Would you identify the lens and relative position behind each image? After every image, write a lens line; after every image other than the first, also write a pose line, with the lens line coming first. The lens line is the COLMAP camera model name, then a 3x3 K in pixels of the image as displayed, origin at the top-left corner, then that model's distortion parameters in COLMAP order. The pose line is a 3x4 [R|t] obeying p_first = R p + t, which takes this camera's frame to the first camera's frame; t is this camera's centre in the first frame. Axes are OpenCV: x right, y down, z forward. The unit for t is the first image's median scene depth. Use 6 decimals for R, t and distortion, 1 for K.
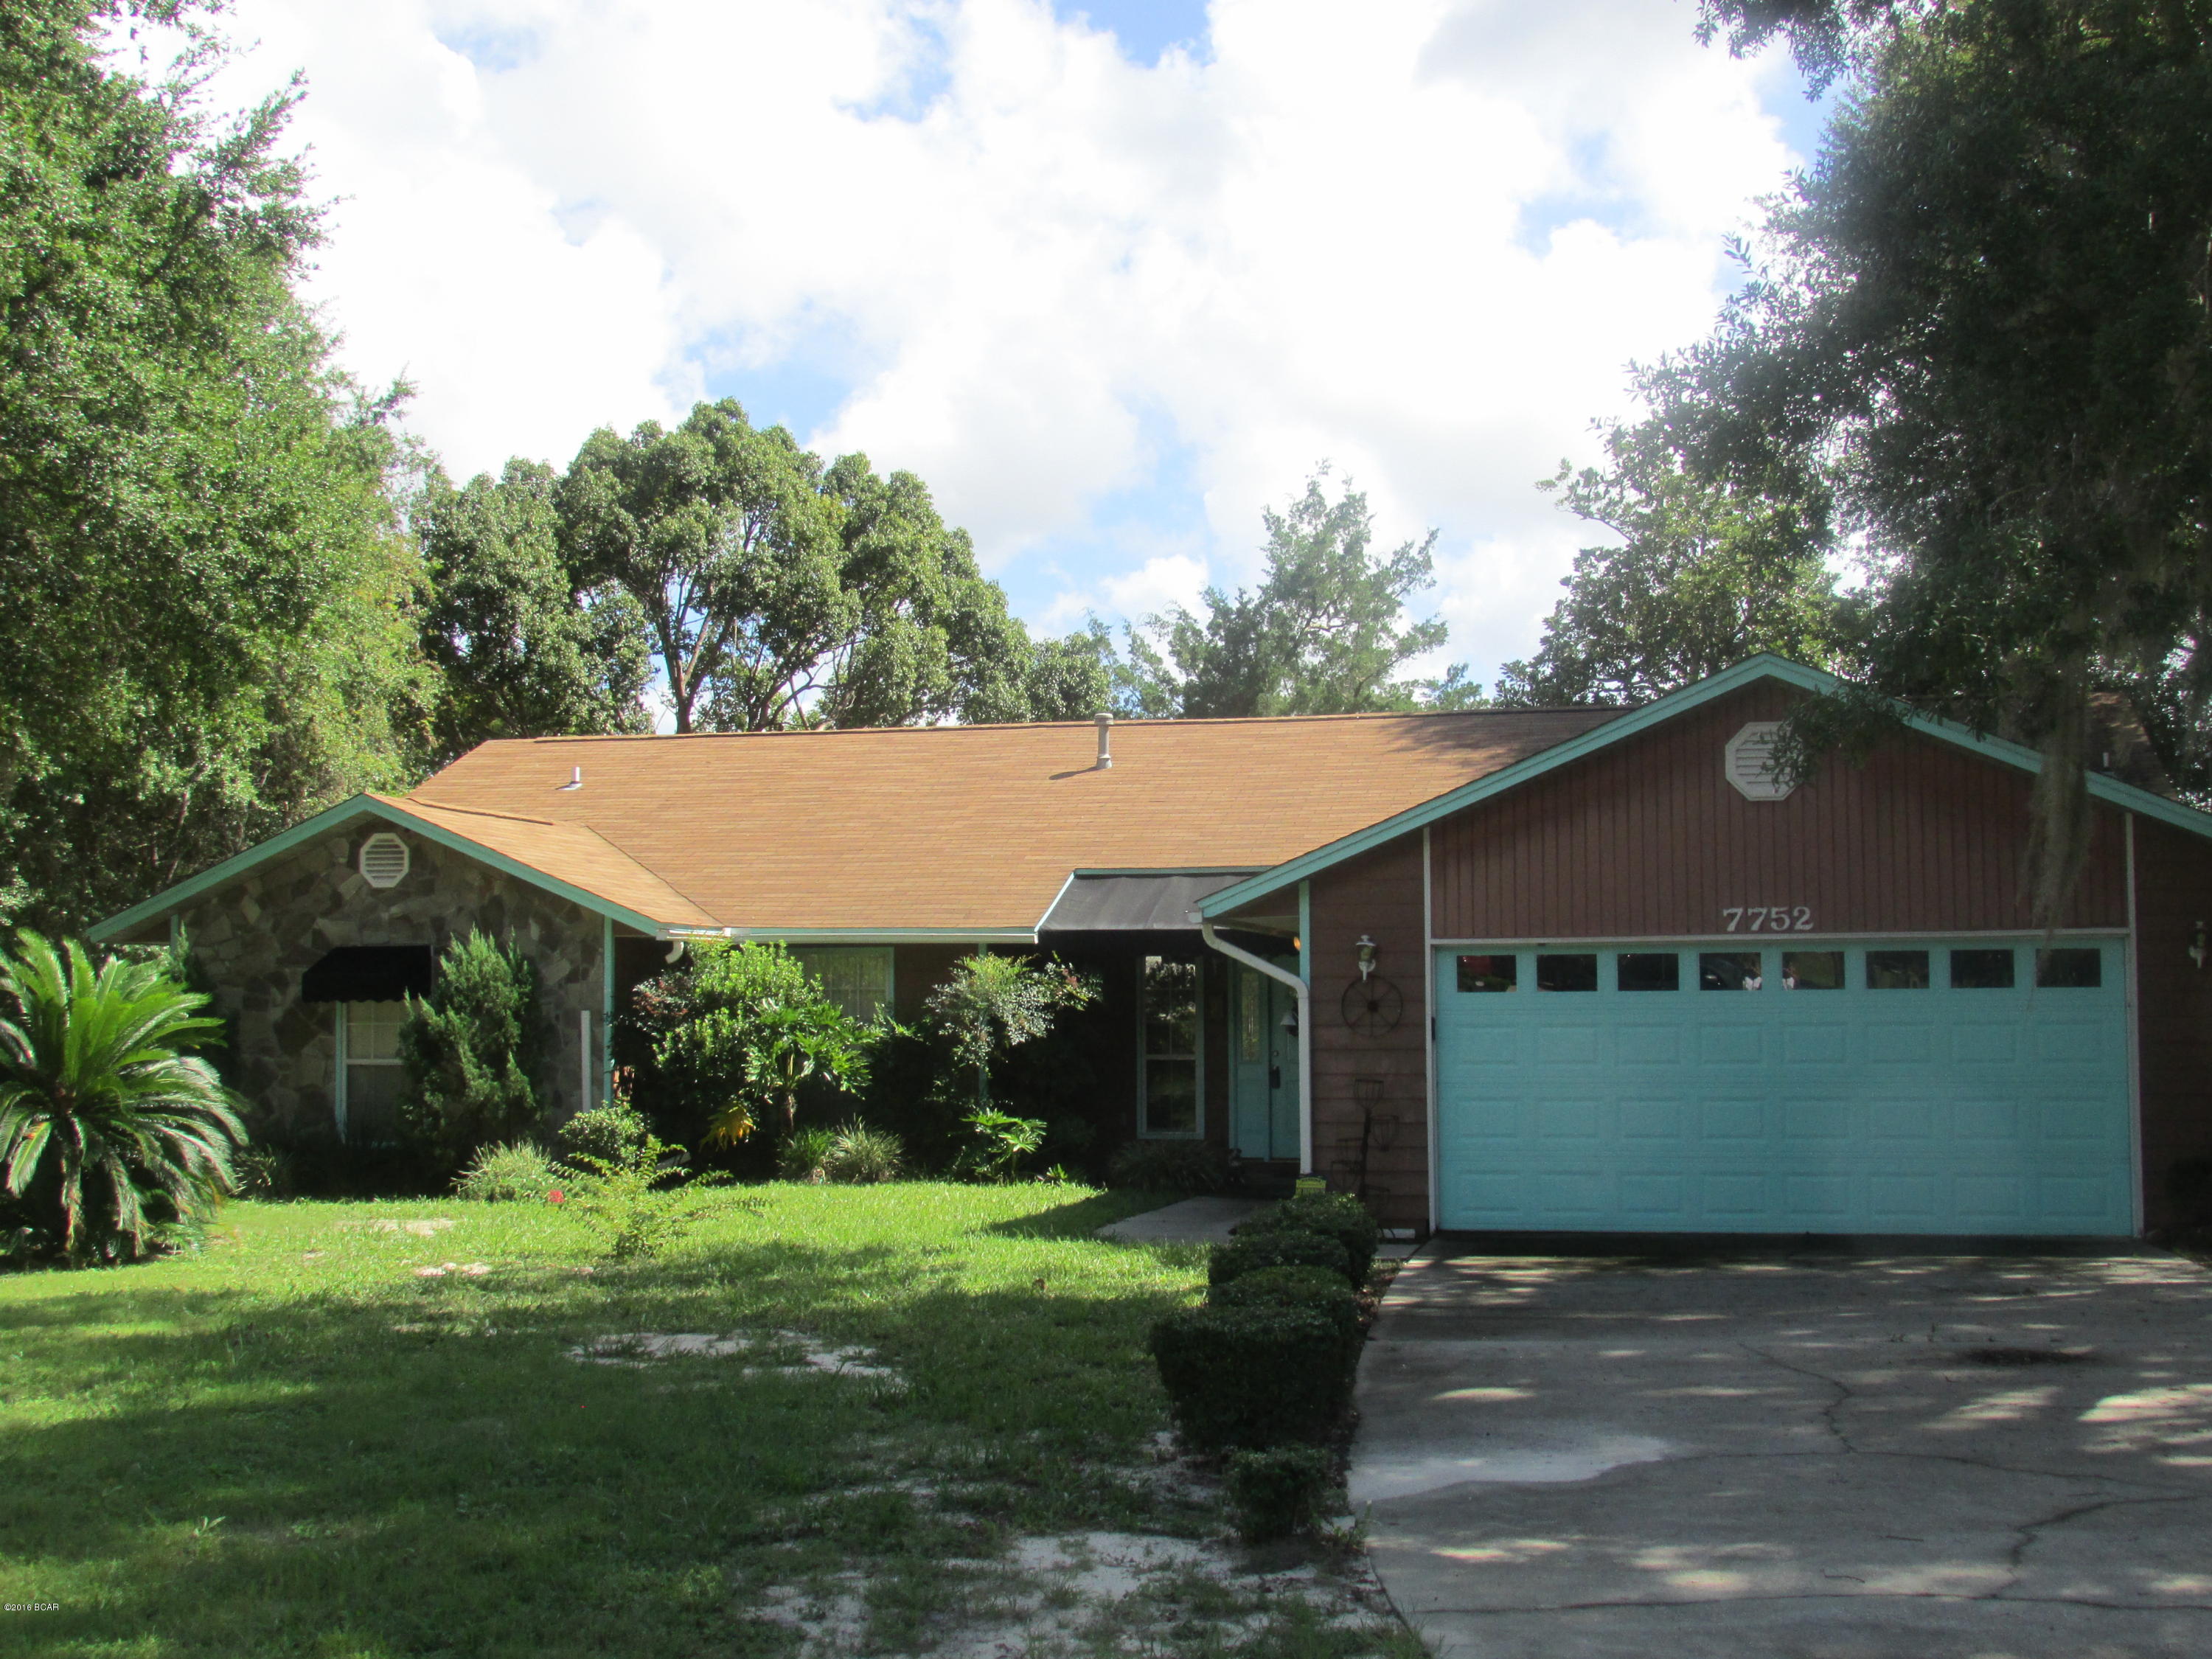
lens RADIAL K [[2770.2, 0, 1106.0], [0, 2770.2, 829.5], [0, 0, 1]] dist [-0.249010, -0.047740]
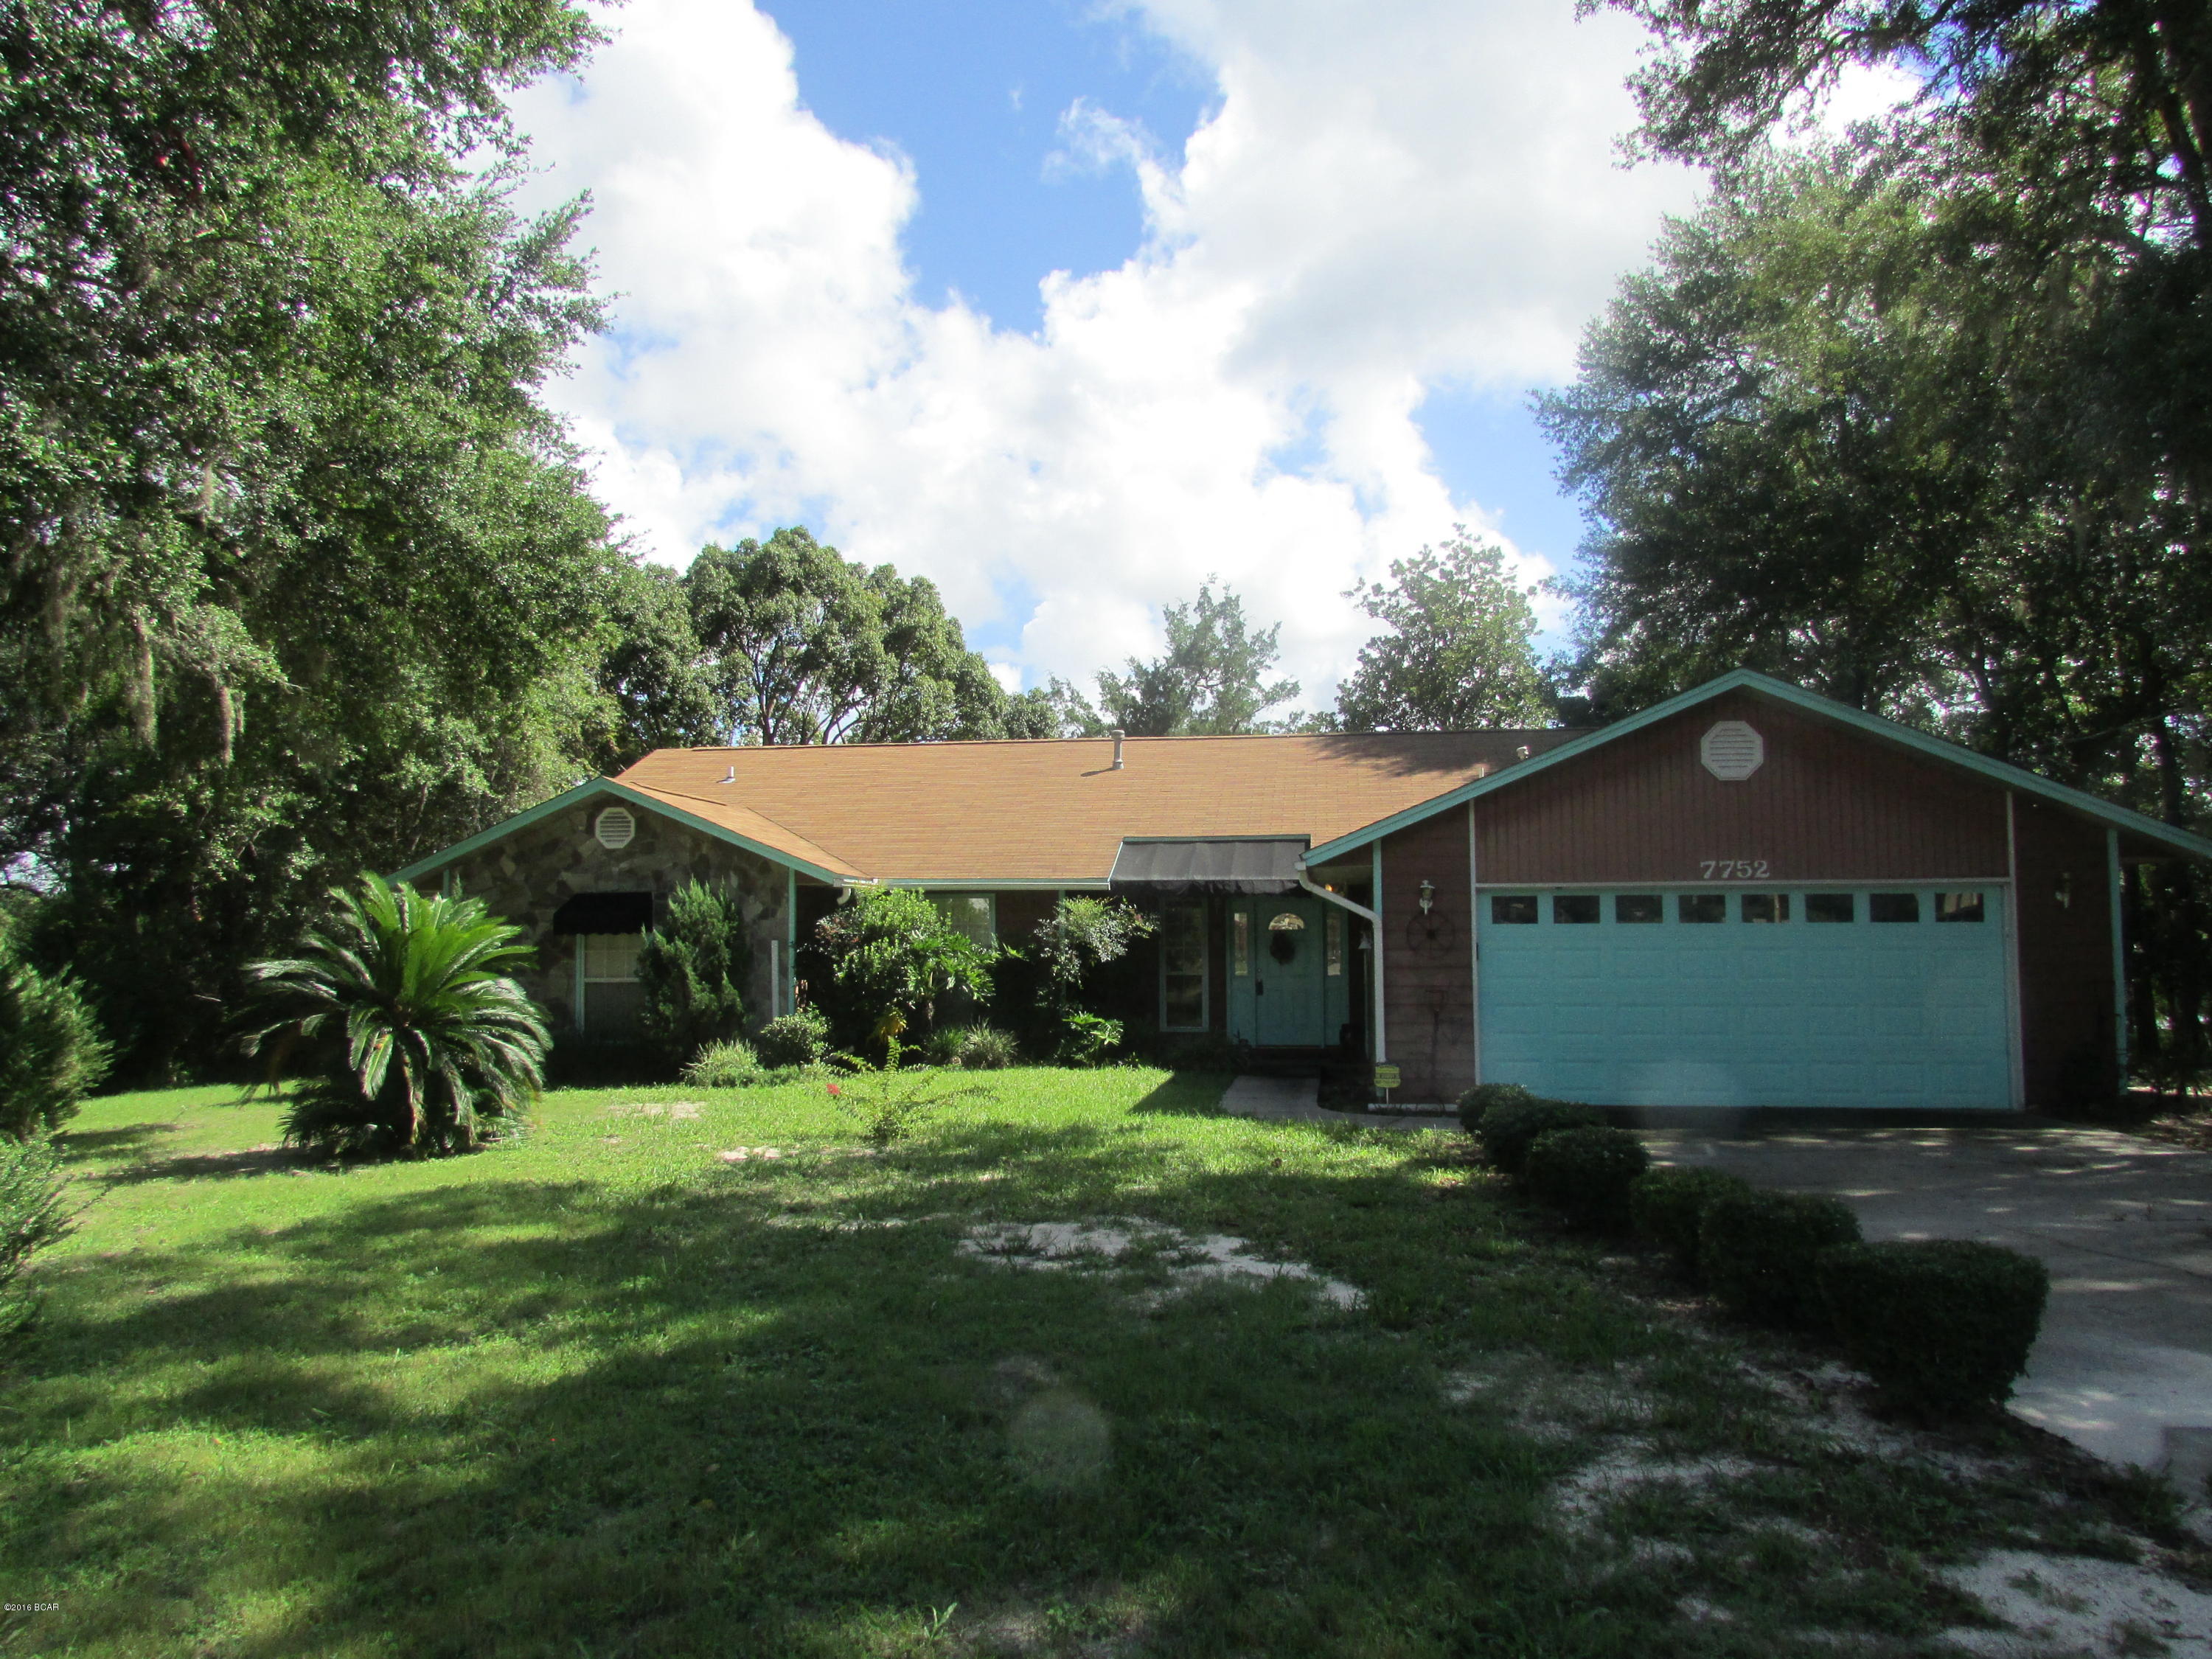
lens RADIAL K [[1685.8, 0, 1105.9], [0, 1685.8, 884.8], [0, 0, 1]] dist [-0.175998, 0.005979]
pose [[0.995453, 0.003550, 0.095190, -0.109335], [-0.006330, 0.999562, 0.028921, 0.014954], [-0.095046, -0.029392, 0.995039, 0.180030]]
